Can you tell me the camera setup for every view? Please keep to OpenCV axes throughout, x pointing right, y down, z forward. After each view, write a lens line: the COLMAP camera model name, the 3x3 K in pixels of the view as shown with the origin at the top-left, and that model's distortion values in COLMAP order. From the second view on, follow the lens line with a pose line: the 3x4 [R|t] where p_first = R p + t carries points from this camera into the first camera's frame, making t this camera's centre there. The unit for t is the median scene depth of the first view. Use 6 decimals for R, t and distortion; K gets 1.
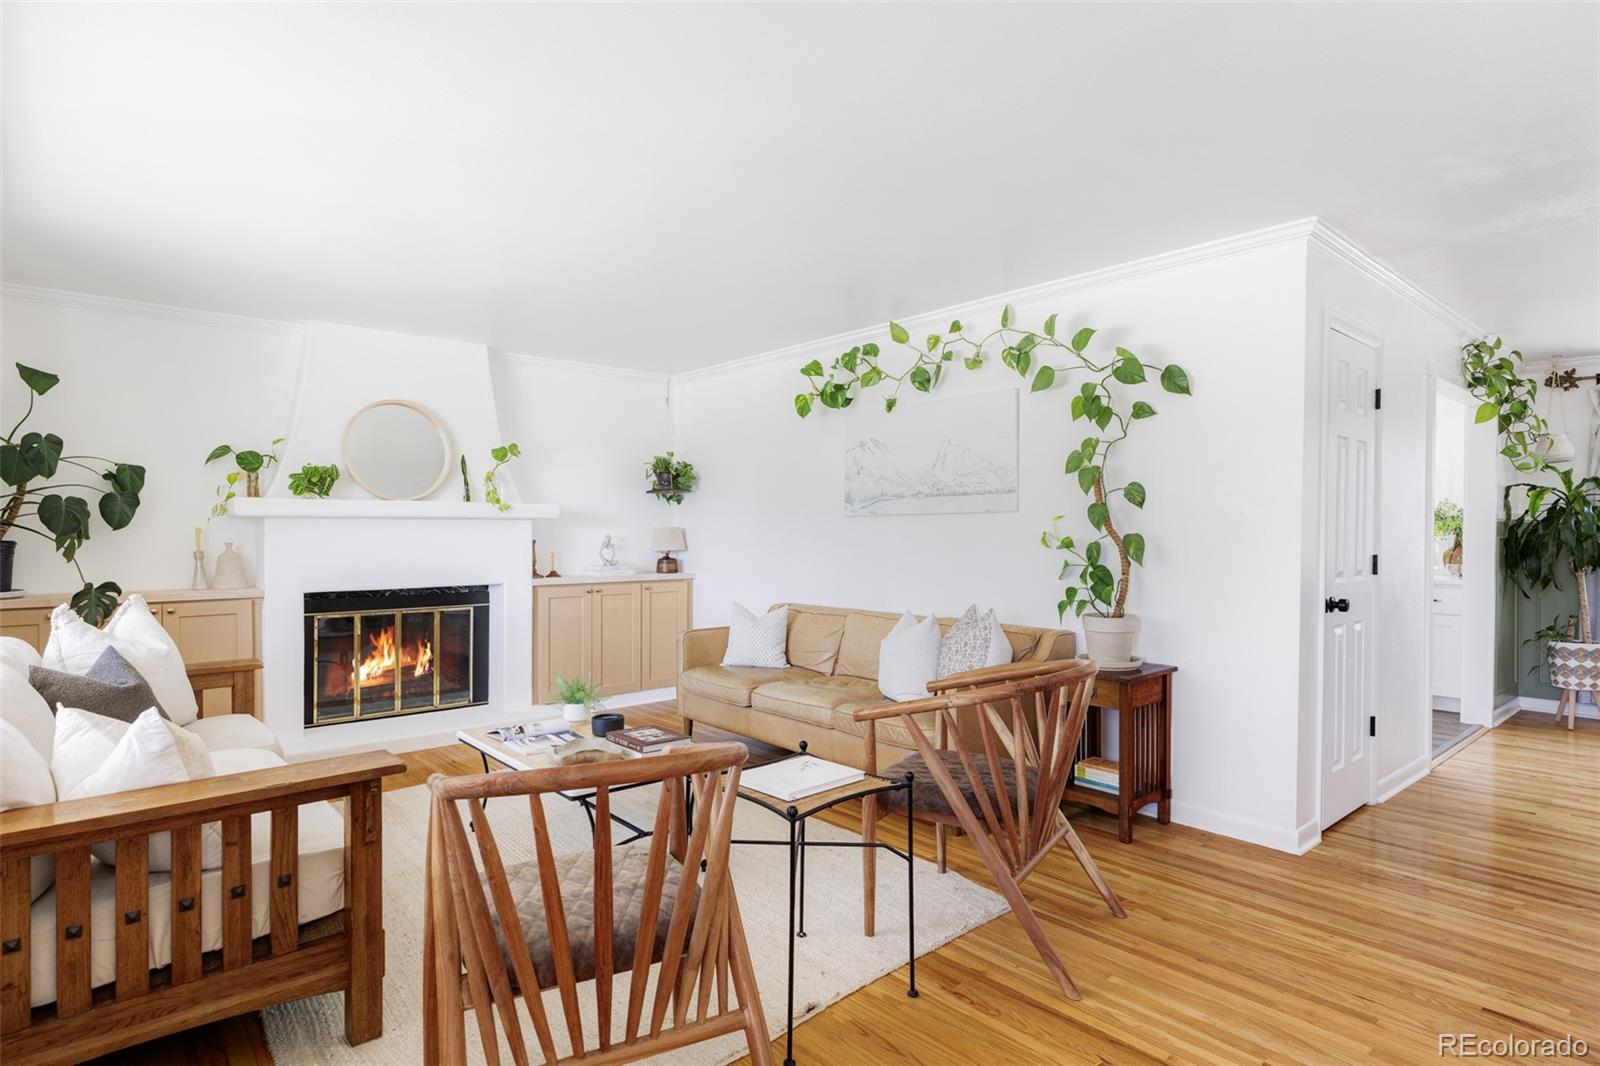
lens RADIAL K [[862.4, 0, 824.3], [0, 862.4, 526.9], [0, 0, 1]] dist [0.001790, 0.000446]
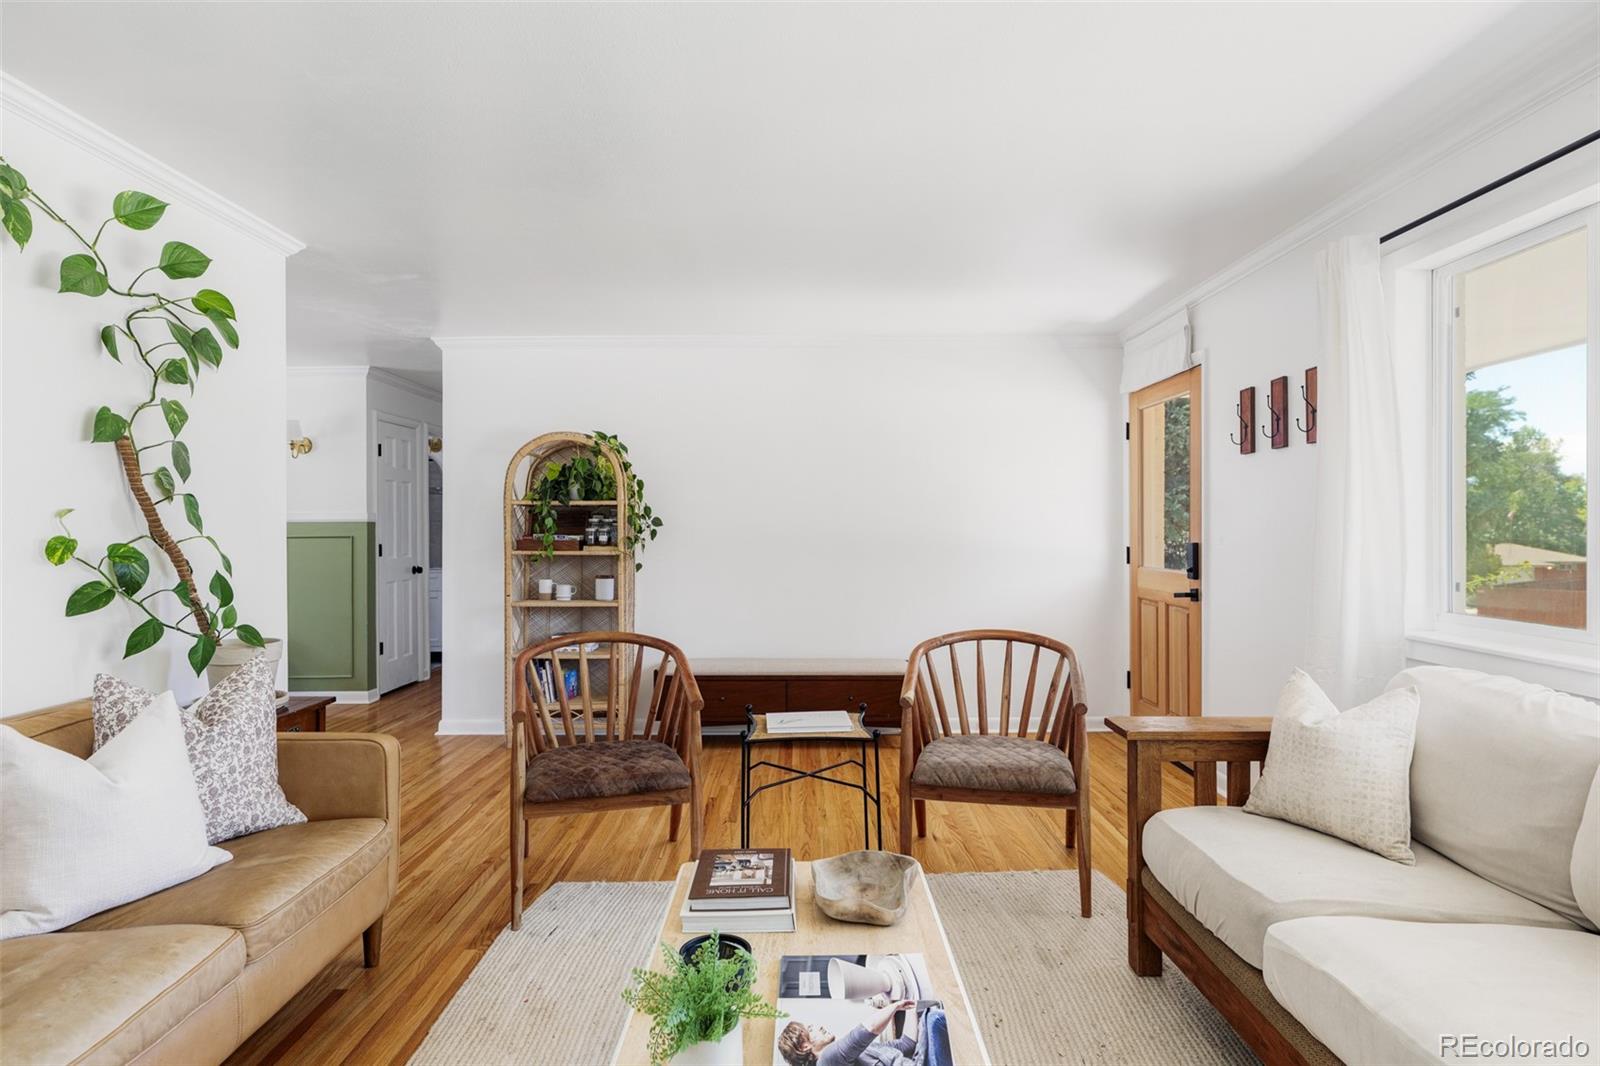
lens RADIAL K [[858.8, 0, 805.5], [0, 858.8, 533.5], [0, 0, 1]] dist [0.003925, 0.001041]
pose [[-0.741092, -0.001534, 0.671402, -0.419954], [0.004040, 0.999969, 0.006744, 0.001333], [-0.671392, 0.007710, -0.741063, 0.920601]]
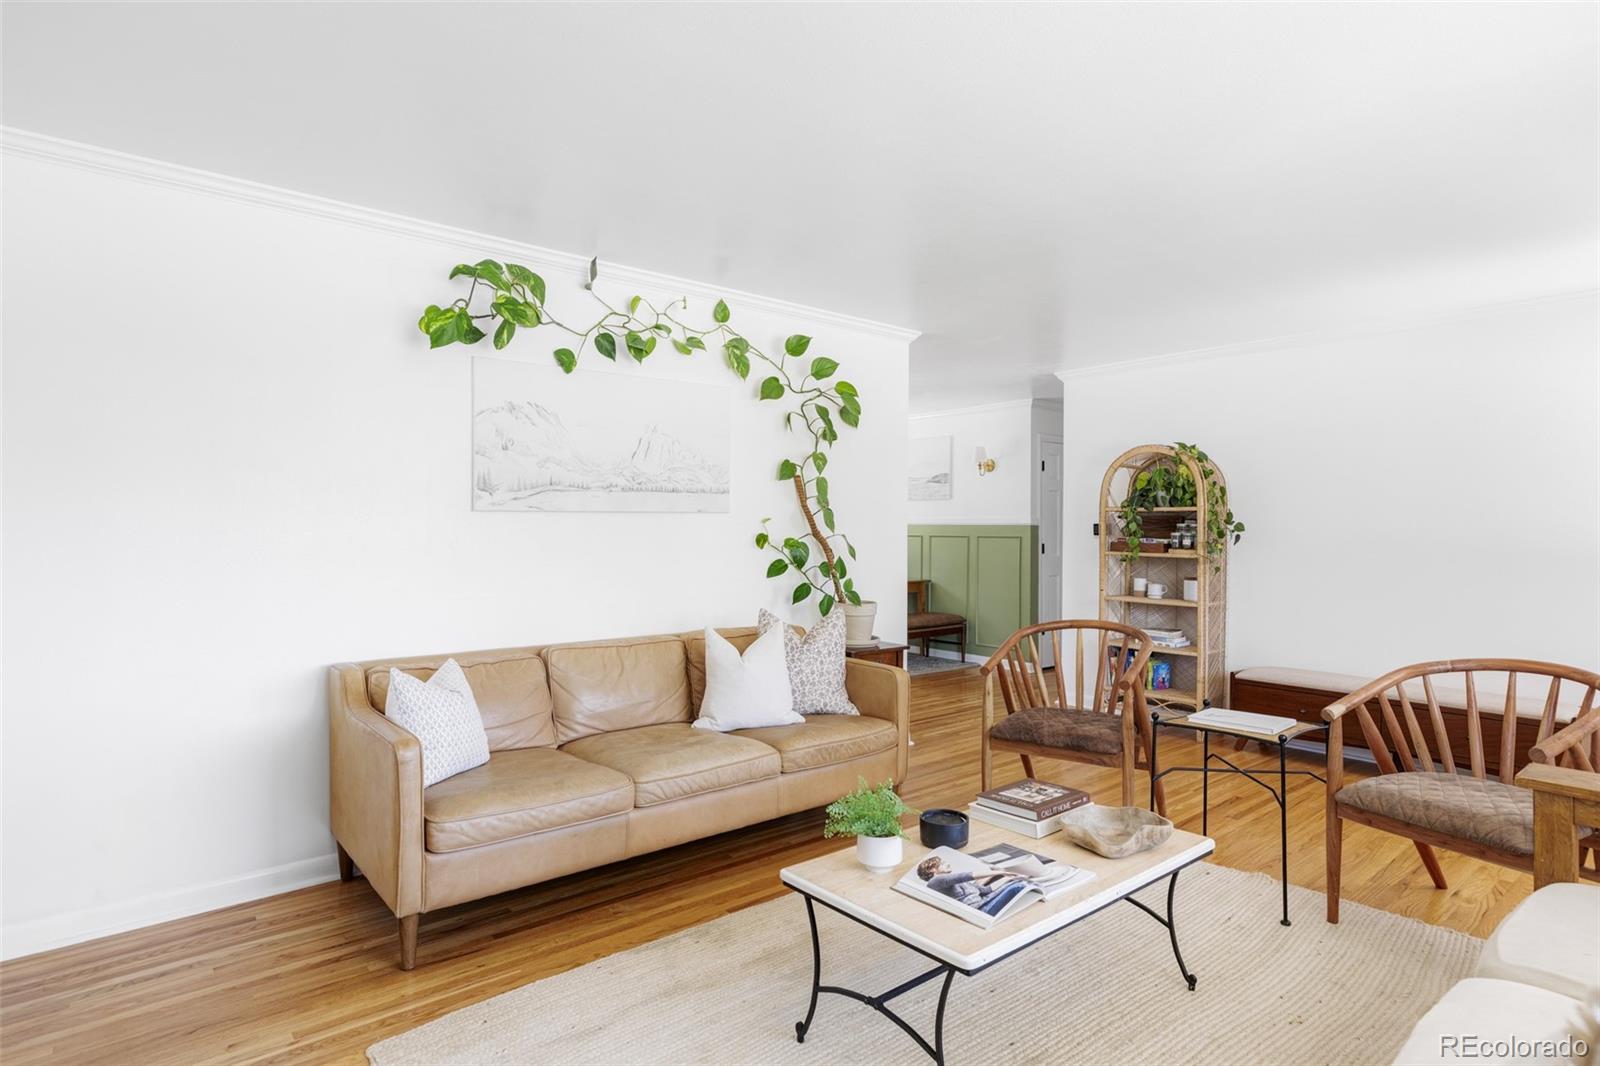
lens RADIAL K [[848.5, 0, 800.0], [0, 848.5, 533.0], [0, 0, 1]] dist [0.001494, -0.000039]
pose [[0.035129, -0.004477, 0.999373, -0.649755], [-0.007153, 0.999963, 0.004731, -0.000129], [-0.999357, -0.007315, 0.035096, 0.773384]]
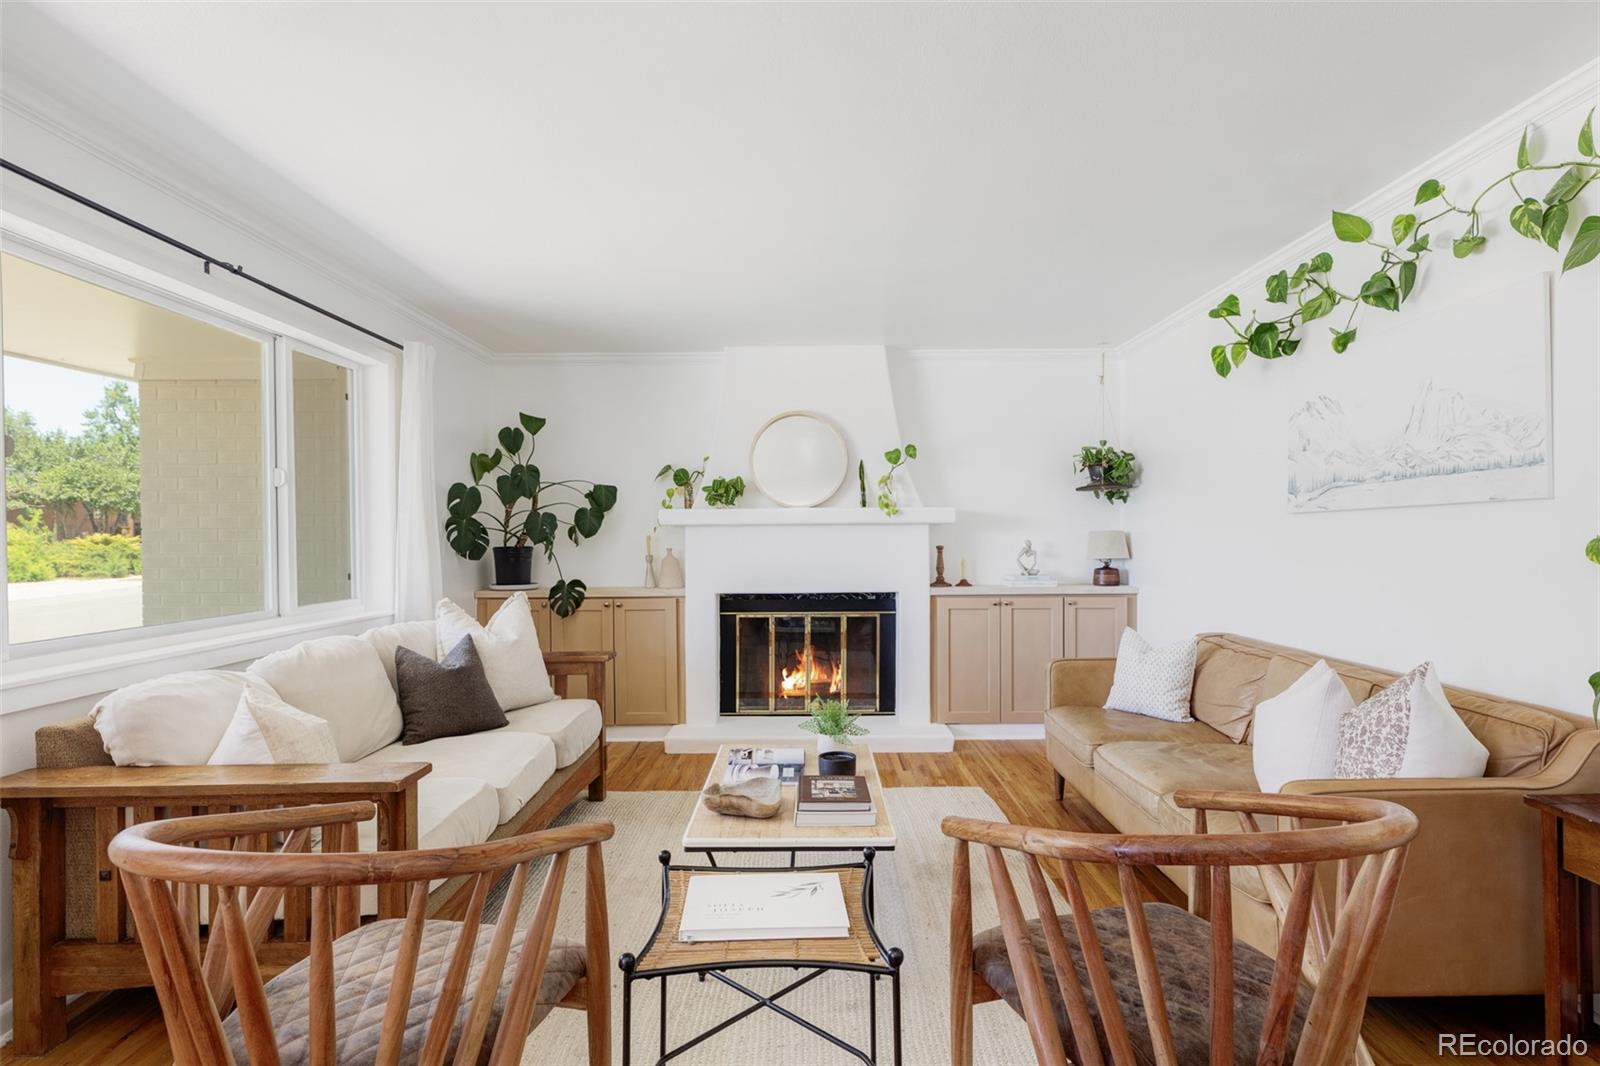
lens RADIAL K [[858.8, 0, 805.5], [0, 858.8, 533.5], [0, 0, 1]] dist [0.003925, 0.001041]
pose [[0.742081, -0.006835, -0.670275, 0.209783], [0.010069, 0.999949, 0.000950, -0.000813], [0.670234, -0.007454, 0.742112, 0.244600]]
